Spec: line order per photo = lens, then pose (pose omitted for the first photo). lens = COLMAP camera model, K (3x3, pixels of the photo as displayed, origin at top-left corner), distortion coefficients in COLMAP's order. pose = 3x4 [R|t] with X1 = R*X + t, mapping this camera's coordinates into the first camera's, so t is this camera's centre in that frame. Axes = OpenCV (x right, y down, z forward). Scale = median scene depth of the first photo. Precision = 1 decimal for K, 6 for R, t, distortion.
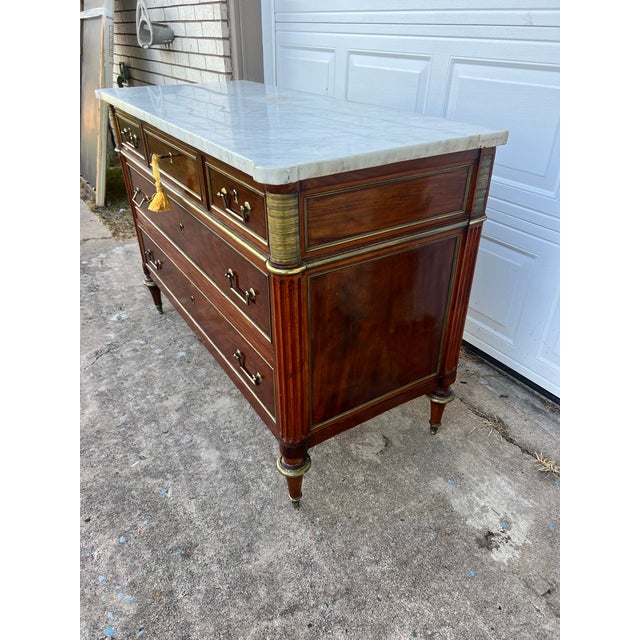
lens RADIAL K [[483.2, 0, 319.5], [0, 483.2, 322.2], [0, 0, 1]] dist [0.018774, -0.029352]
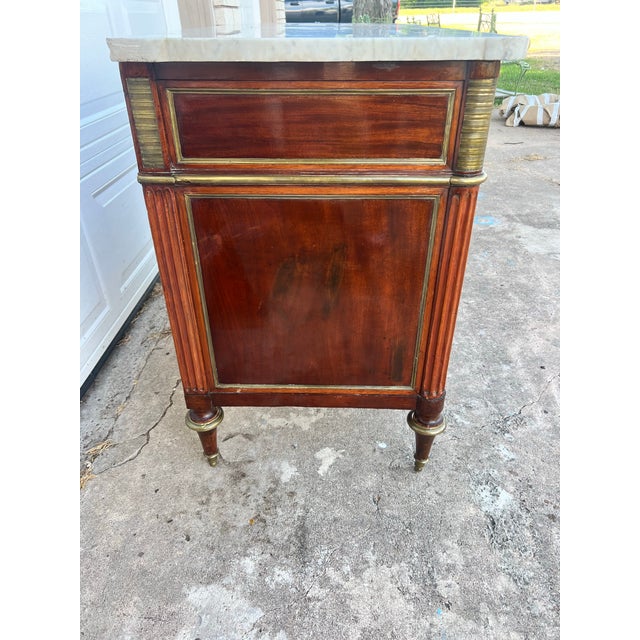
lens RADIAL K [[483.2, 0, 317.3], [0, 483.2, 315.2], [0, 0, 1]] dist [0.018774, -0.029352]
pose [[-0.827208, -0.292469, 0.479781, -0.798337], [0.295575, 0.499688, 0.814216, -1.052258], [-0.477873, 0.815337, -0.326899, 1.961872]]
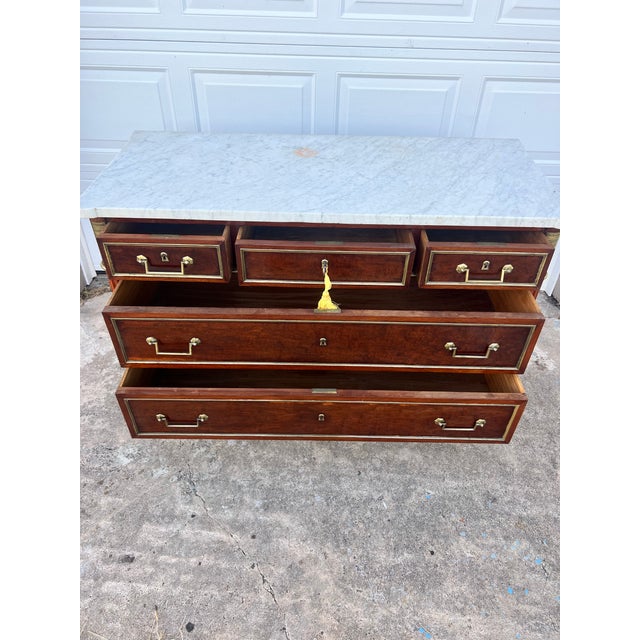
lens RADIAL K [[483.2, 0, 315.8], [0, 483.2, 321.3], [0, 0, 1]] dist [0.018774, -0.029352]
pose [[0.558853, -0.521500, 0.644764, -1.139736], [0.421850, 0.848173, 0.320381, -0.577793], [-0.713951, 0.092948, 0.693999, 0.353971]]
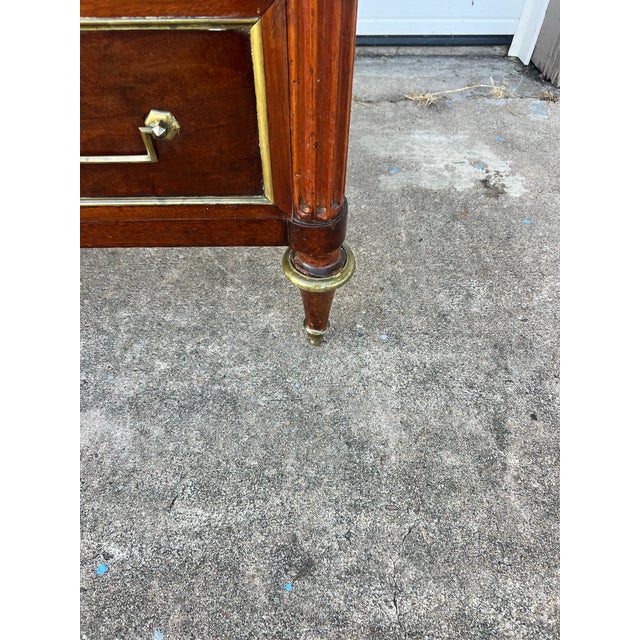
lens RADIAL K [[483.2, 0, 318.8], [0, 483.2, 325.3], [0, 0, 1]] dist [0.018774, -0.029352]
pose [[0.509220, -0.677633, 0.530573, -0.342286], [0.443483, 0.734942, 0.513013, 0.097463], [-0.737575, -0.025937, 0.674767, 0.680631]]
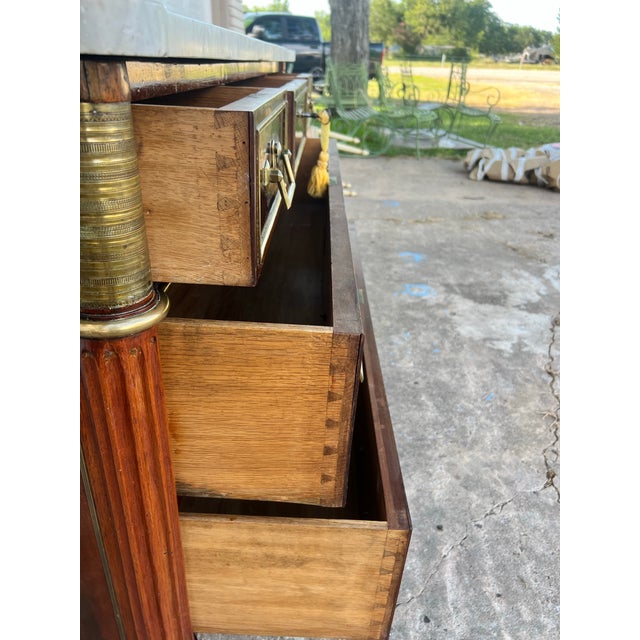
lens RADIAL K [[483.2, 0, 318.0], [0, 483.2, 316.1], [0, 0, 1]] dist [0.018774, -0.029352]
pose [[-0.827286, -0.301272, 0.474166, -0.836582], [0.242467, 0.569895, 0.785131, -0.748418], [-0.506762, 0.764497, -0.398417, 1.548426]]
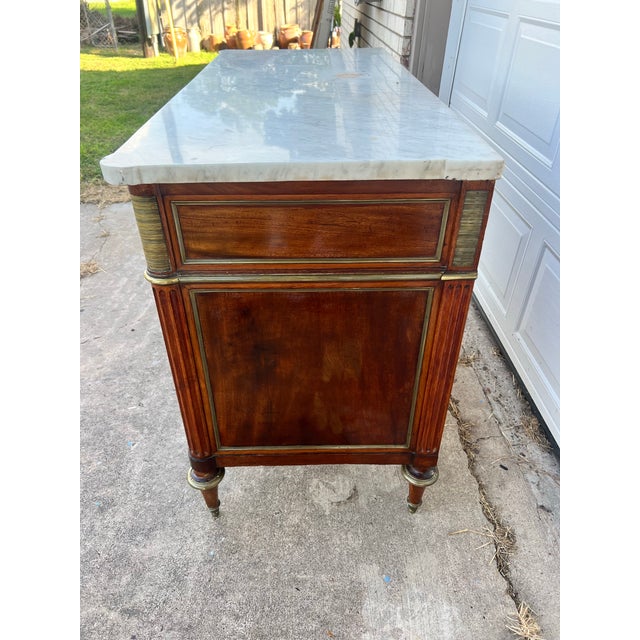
lens RADIAL K [[483.2, 0, 316.9], [0, 483.2, 316.3], [0, 0, 1]] dist [0.018774, -0.029352]
pose [[0.851535, 0.297686, -0.431591, 0.443114], [-0.270384, 0.954609, 0.124961, -0.175093], [0.449199, 0.010286, 0.893372, 0.254959]]
